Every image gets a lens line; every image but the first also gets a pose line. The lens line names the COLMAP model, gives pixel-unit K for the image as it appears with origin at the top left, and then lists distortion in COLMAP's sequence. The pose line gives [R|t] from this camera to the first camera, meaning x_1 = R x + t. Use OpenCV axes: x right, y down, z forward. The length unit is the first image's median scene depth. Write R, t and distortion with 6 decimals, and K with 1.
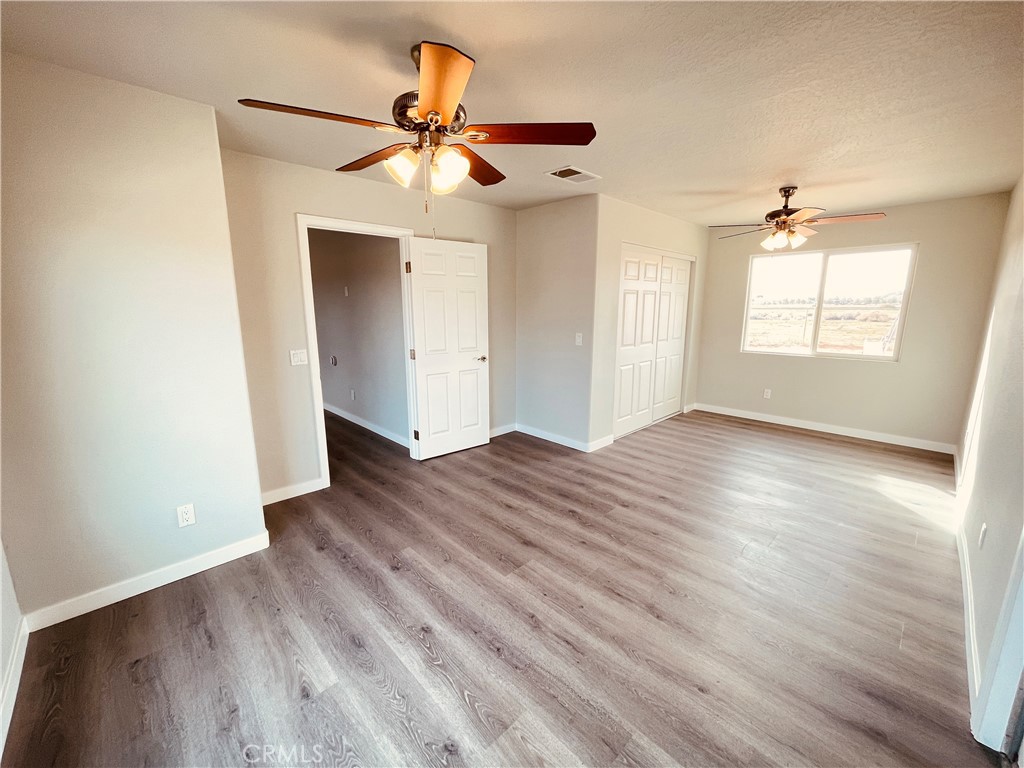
lens RADIAL K [[411.7, 0, 507.0], [0, 411.7, 385.1], [0, 0, 1]] dist [-0.000372, -0.000153]
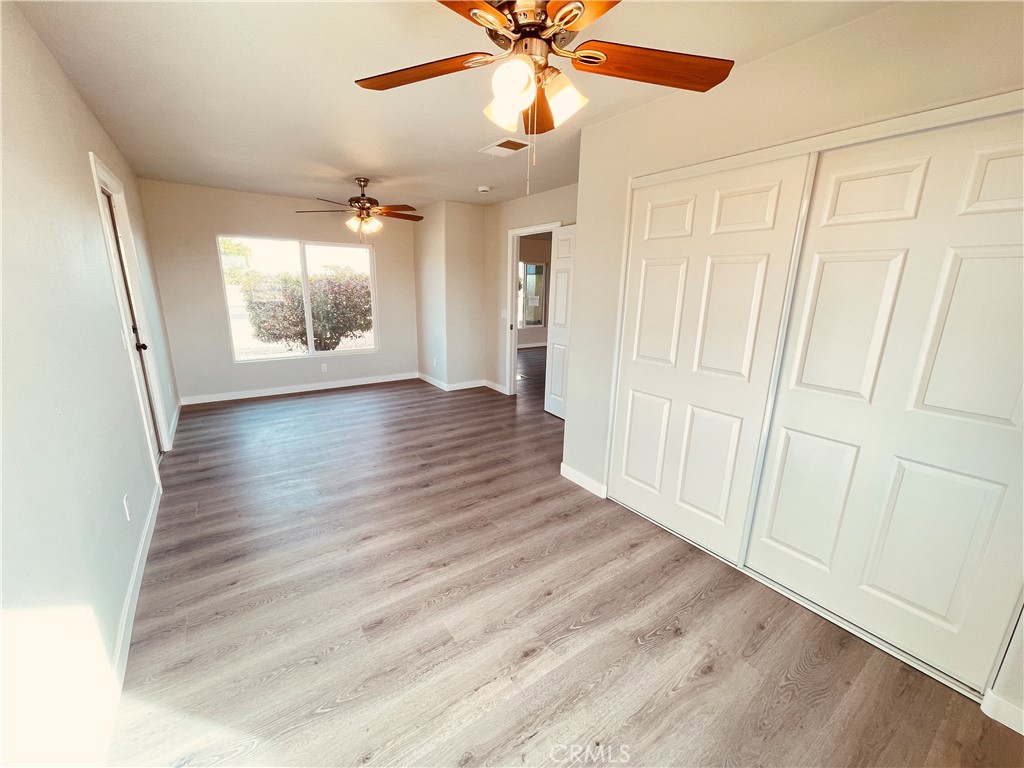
lens RADIAL K [[411.7, 0, 507.0], [0, 411.7, 385.1], [0, 0, 1]] dist [-0.000372, -0.000153]
pose [[-0.158128, 0.236664, -0.958637, 1.162745], [-0.203502, 0.942199, 0.266174, -0.231693], [0.966221, 0.237174, -0.100826, 1.174053]]
